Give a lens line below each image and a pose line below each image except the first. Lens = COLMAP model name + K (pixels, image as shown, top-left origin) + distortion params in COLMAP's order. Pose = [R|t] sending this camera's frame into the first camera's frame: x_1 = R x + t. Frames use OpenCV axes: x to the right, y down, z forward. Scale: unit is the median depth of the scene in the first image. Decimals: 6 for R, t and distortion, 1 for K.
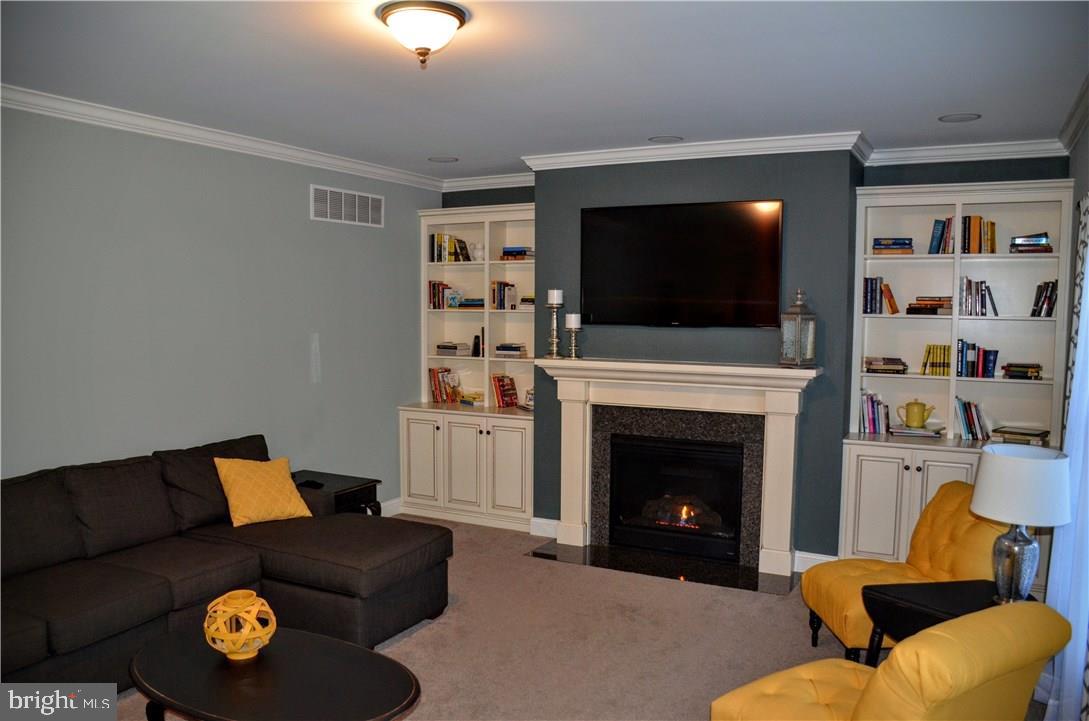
lens RADIAL K [[853.0, 0, 544.5], [0, 853.0, 360.5], [0, 0, 1]] dist [-0.039112, -0.002835]
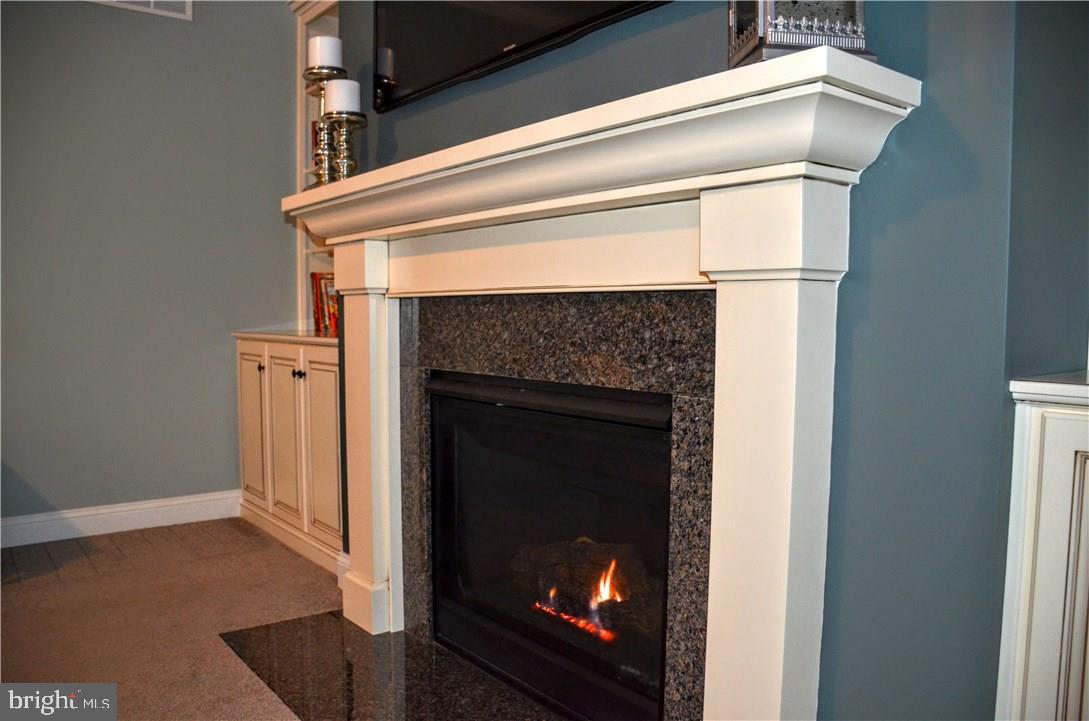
lens RADIAL K [[837.2, 0, 543.4], [0, 837.2, 380.8], [0, 0, 1]] dist [-0.115106, -0.000028]
pose [[0.910169, 0.032140, -0.412988, 0.290223], [-0.027429, 0.999473, 0.017333, 0.082367], [0.413328, -0.004448, 0.910571, 0.664492]]
